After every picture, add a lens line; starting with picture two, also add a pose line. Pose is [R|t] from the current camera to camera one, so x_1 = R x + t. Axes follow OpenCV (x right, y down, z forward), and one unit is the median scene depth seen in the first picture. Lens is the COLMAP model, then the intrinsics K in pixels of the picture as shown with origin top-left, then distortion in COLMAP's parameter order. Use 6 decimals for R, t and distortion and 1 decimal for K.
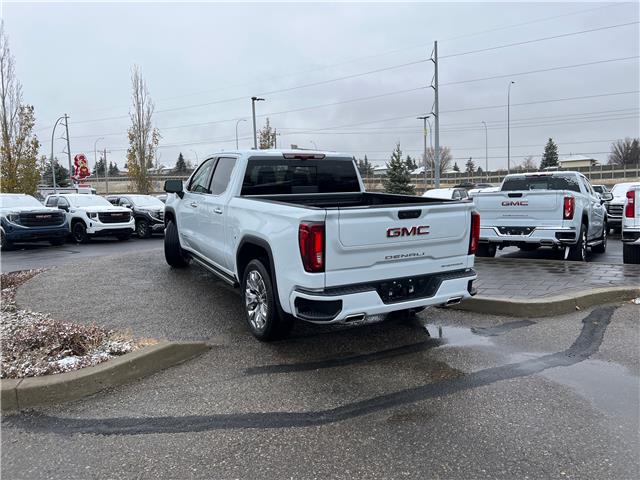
lens RADIAL K [[478.4, 0, 322.8], [0, 478.4, 238.5], [0, 0, 1]] dist [0.066567, -0.076710]
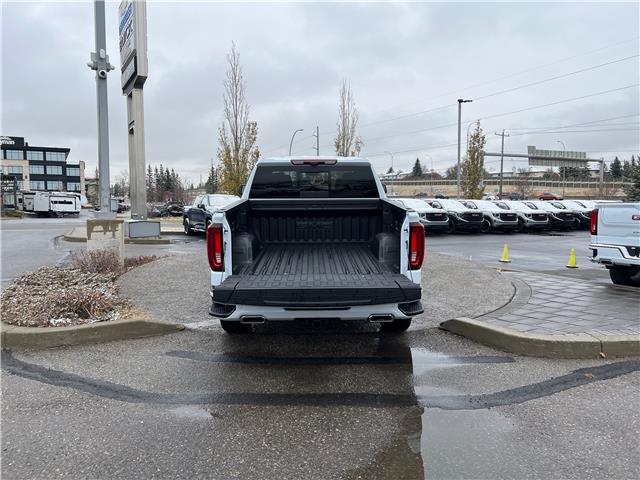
lens RADIAL K [[478.4, 0, 322.8], [0, 478.4, 238.5], [0, 0, 1]] dist [0.066567, -0.076710]
pose [[0.882995, 0.060430, -0.465477, 0.578775], [-0.064545, 0.997889, 0.007109, -0.020842], [0.464924, 0.023767, 0.885031, 0.129701]]
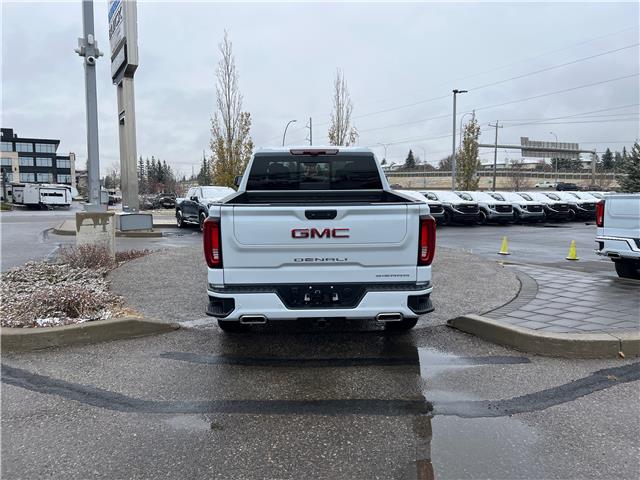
lens RADIAL K [[478.4, 0, 322.8], [0, 478.4, 238.5], [0, 0, 1]] dist [0.066567, -0.076710]
pose [[0.889781, 0.065436, -0.451672, 0.534437], [-0.061658, 0.997830, 0.023095, -0.023646], [0.452203, 0.007300, 0.891885, 0.170077]]
